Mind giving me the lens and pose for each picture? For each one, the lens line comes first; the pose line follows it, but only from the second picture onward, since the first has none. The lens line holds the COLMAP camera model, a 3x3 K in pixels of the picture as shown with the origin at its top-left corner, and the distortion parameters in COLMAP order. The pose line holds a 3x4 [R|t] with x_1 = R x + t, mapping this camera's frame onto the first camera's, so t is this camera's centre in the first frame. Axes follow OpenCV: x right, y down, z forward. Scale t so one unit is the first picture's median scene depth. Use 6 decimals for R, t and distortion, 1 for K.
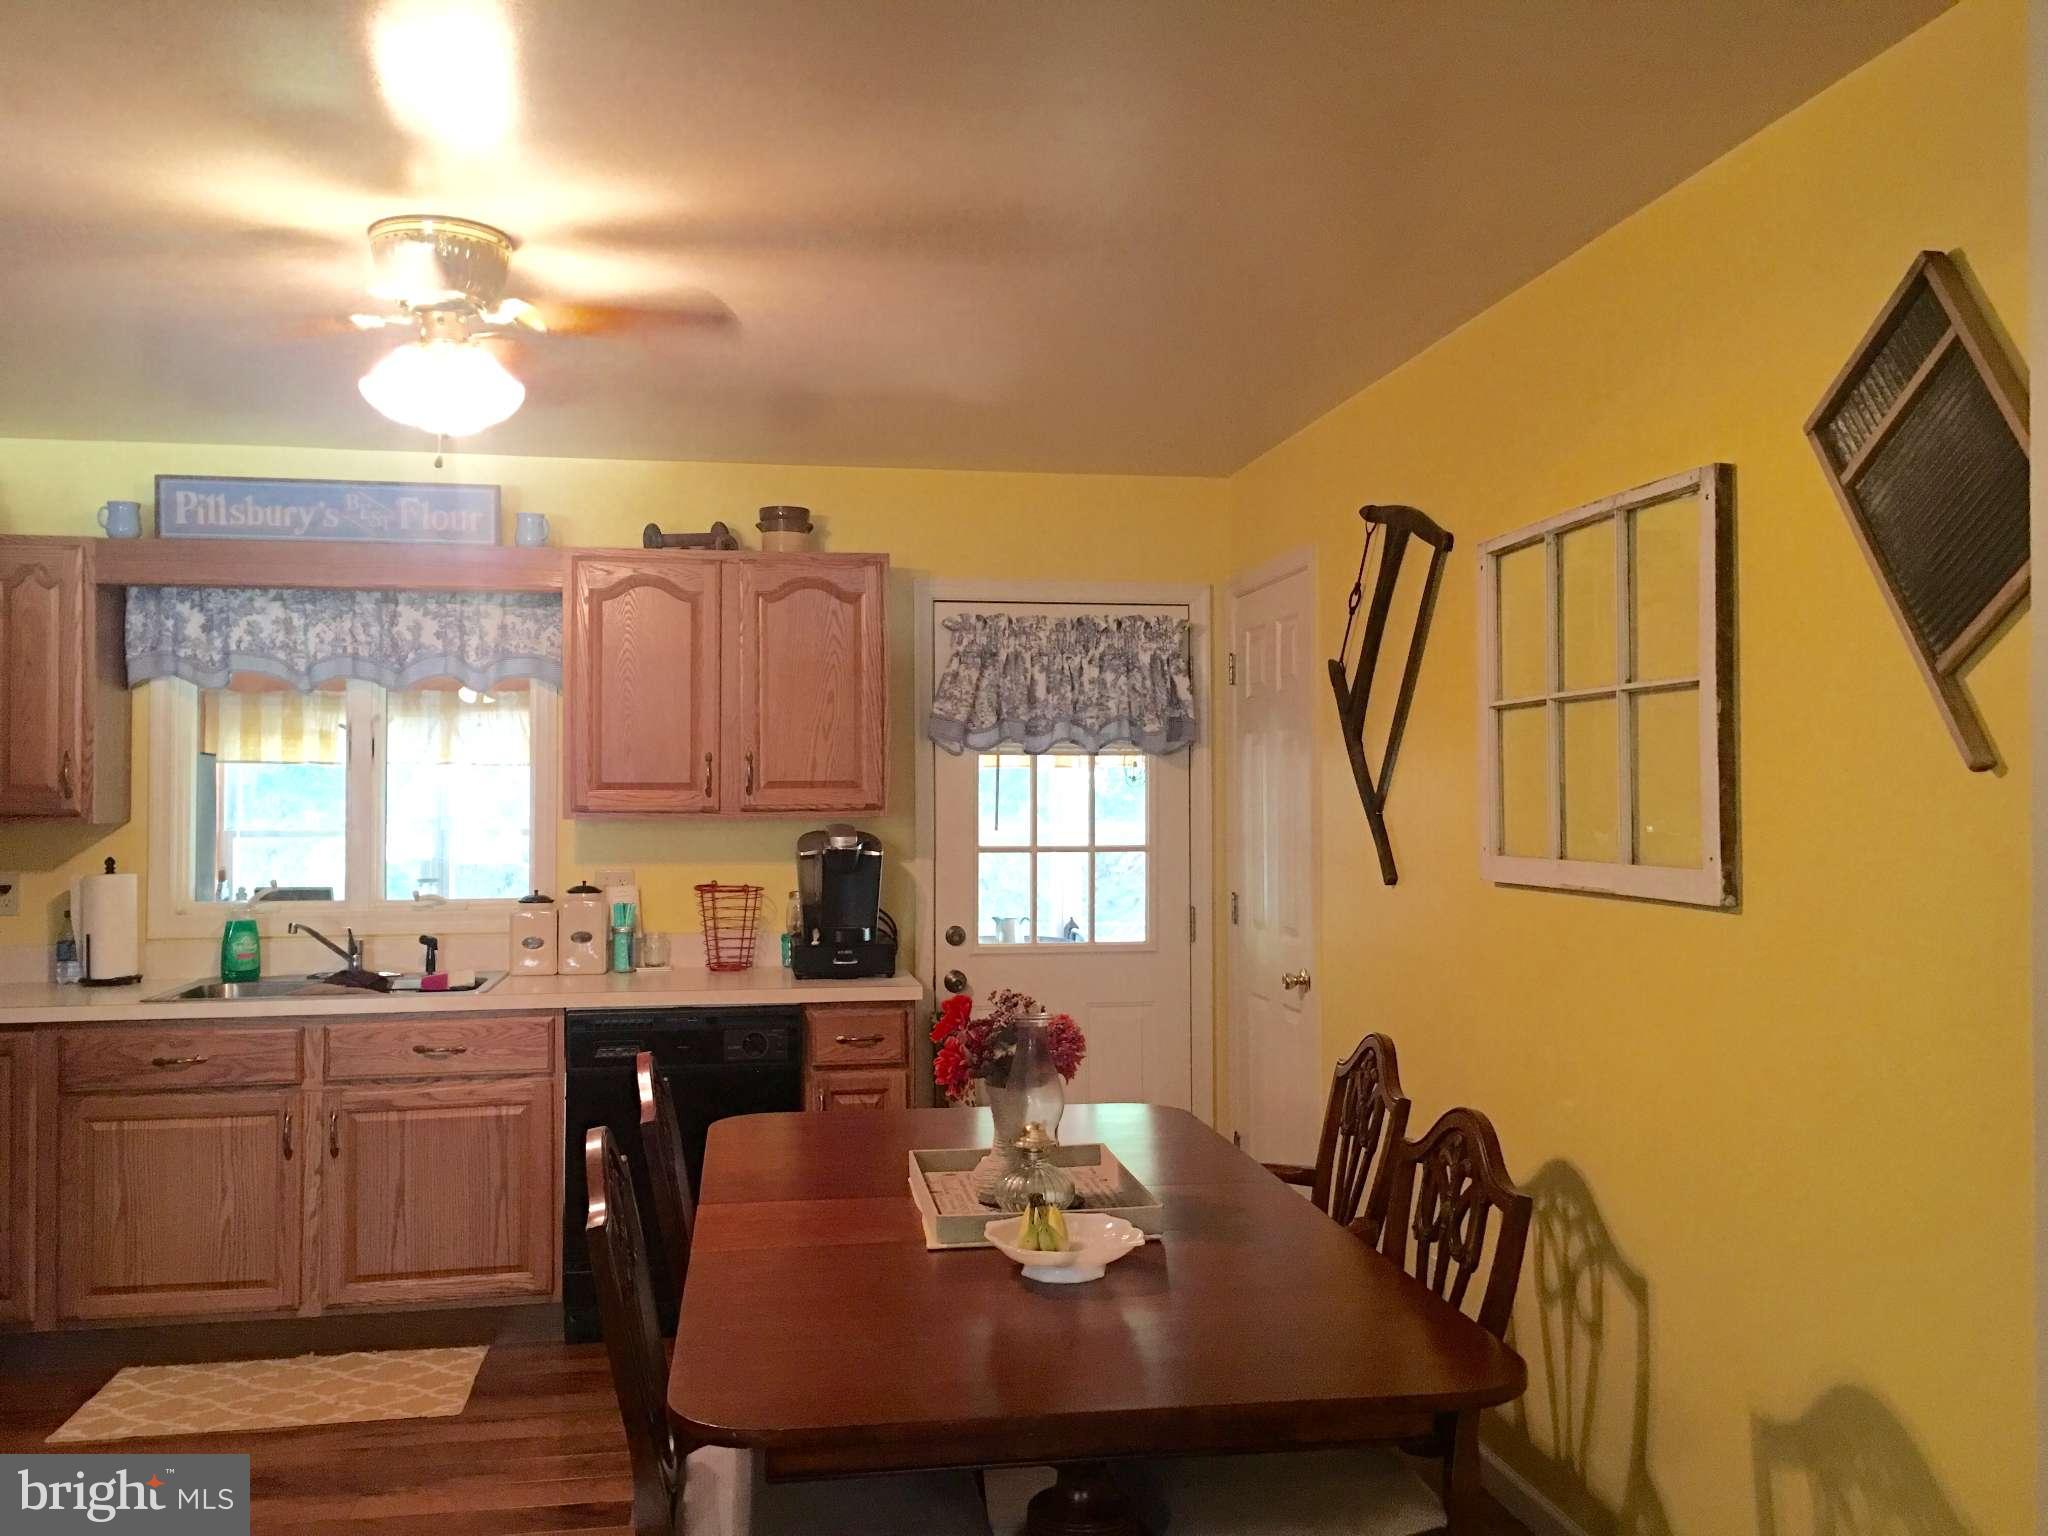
lens RADIAL K [[1745.2, 0, 1022.7], [0, 1745.2, 758.1], [0, 0, 1]] dist [0.075664, -0.073418]
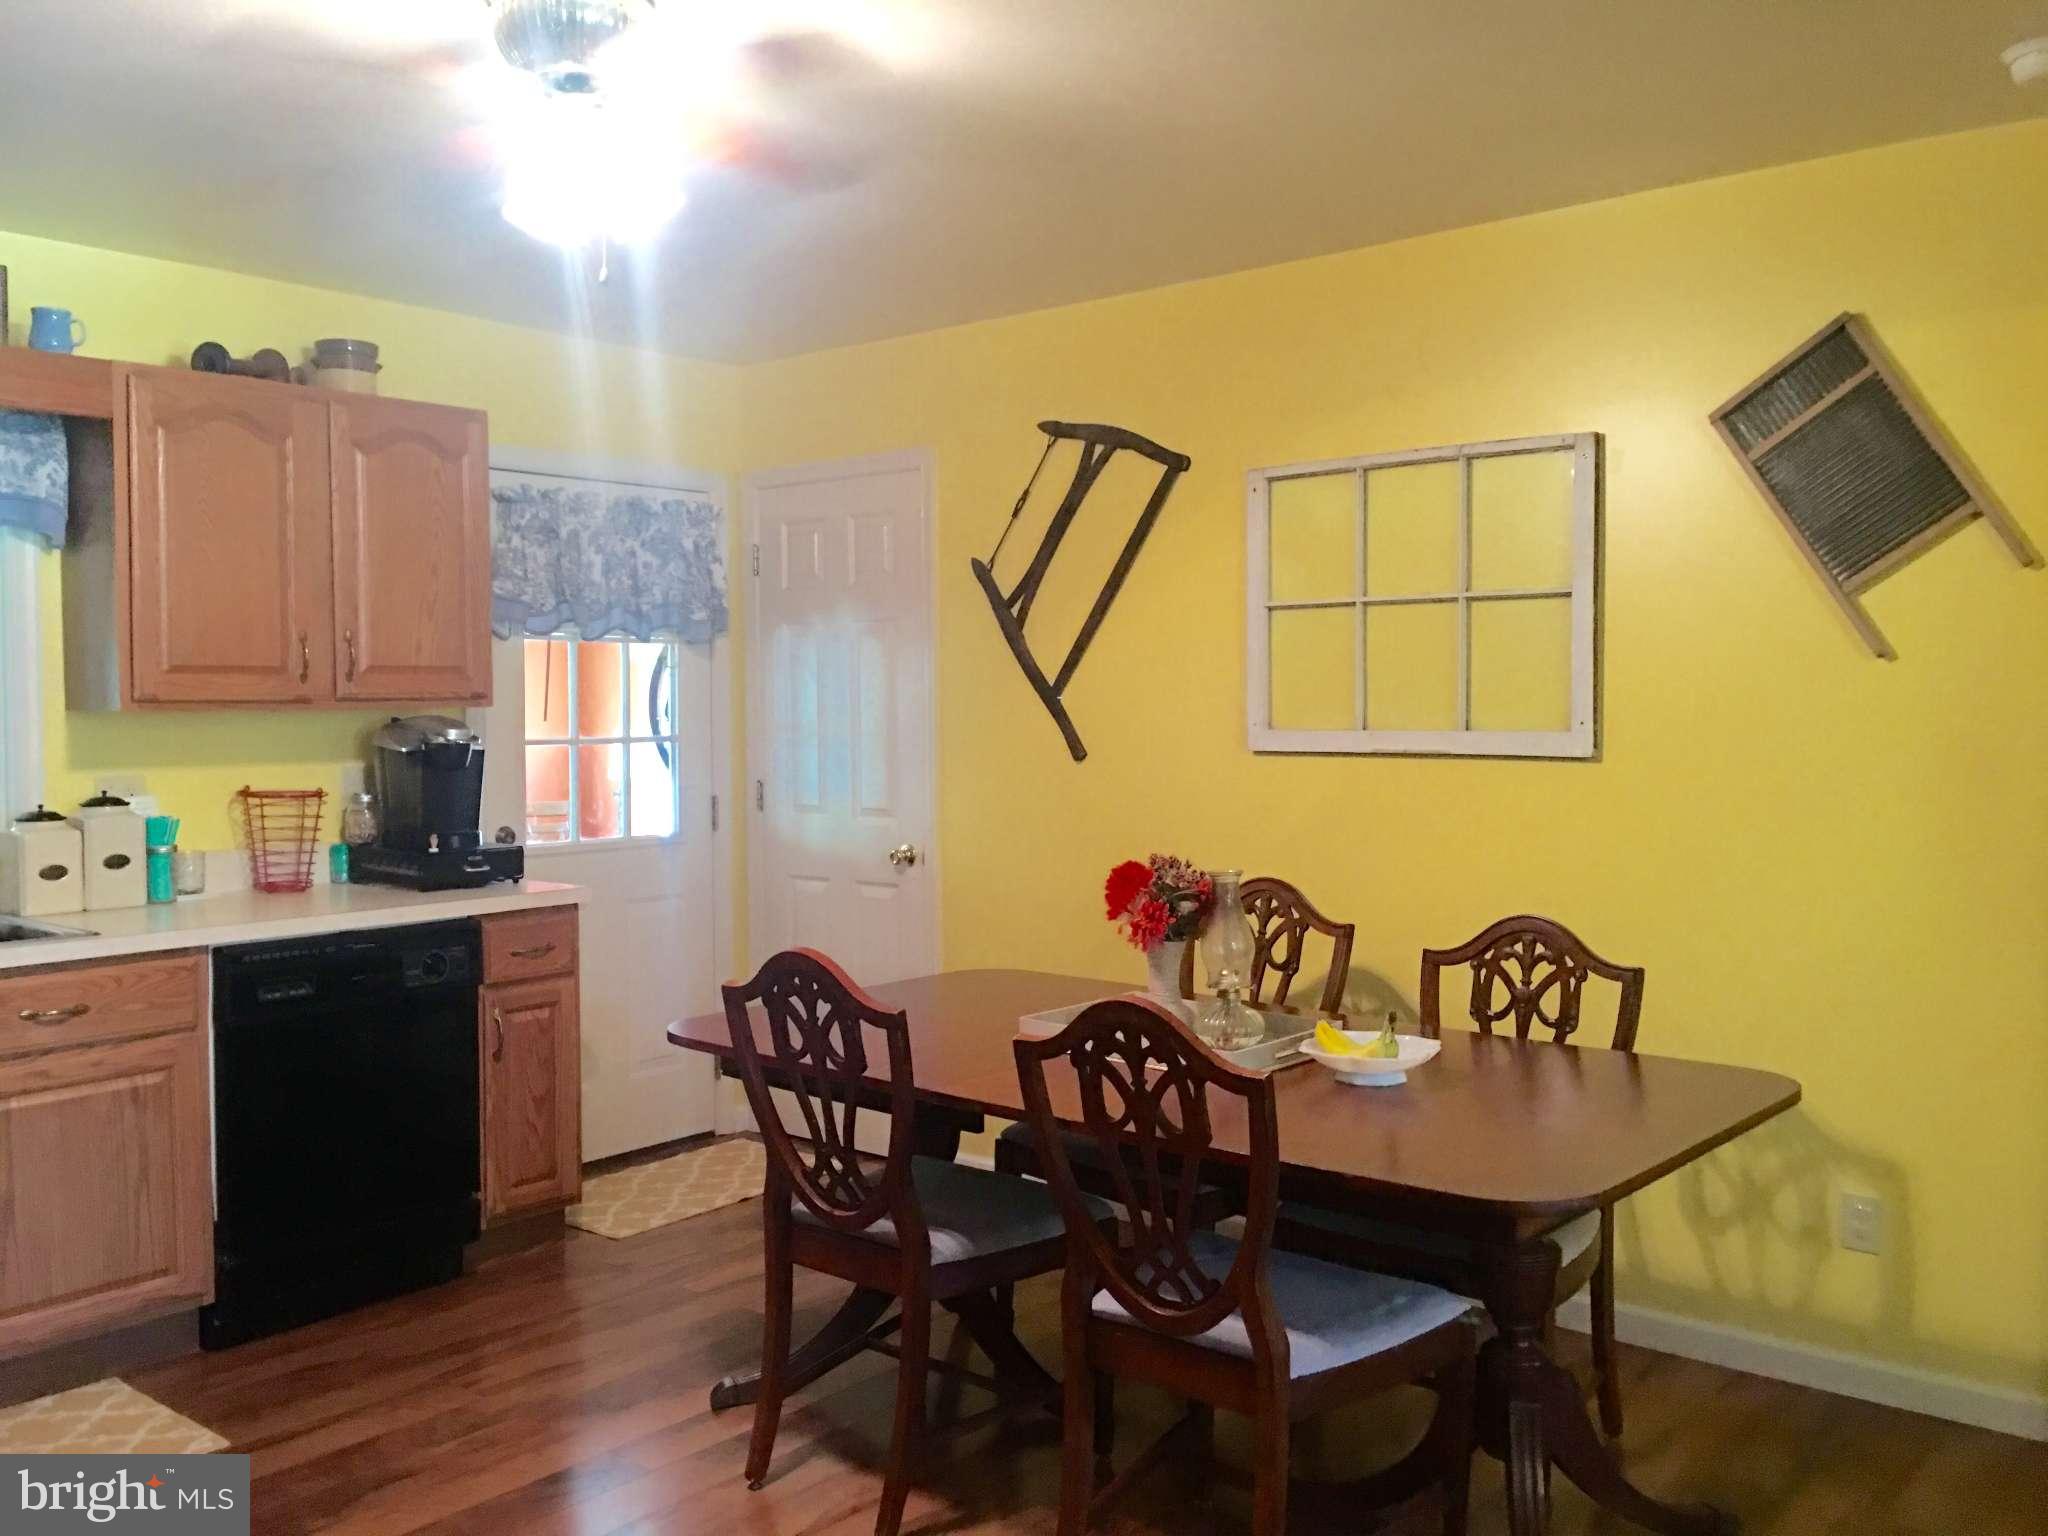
lens RADIAL K [[1745.2, 0, 1017.1], [0, 1745.2, 756.9], [0, 0, 1]] dist [0.075664, -0.073418]
pose [[0.762515, -0.025355, 0.646473, -0.468979], [-0.010862, 0.998589, 0.051977, 0.009709], [-0.646879, -0.046655, 0.761164, 0.139186]]
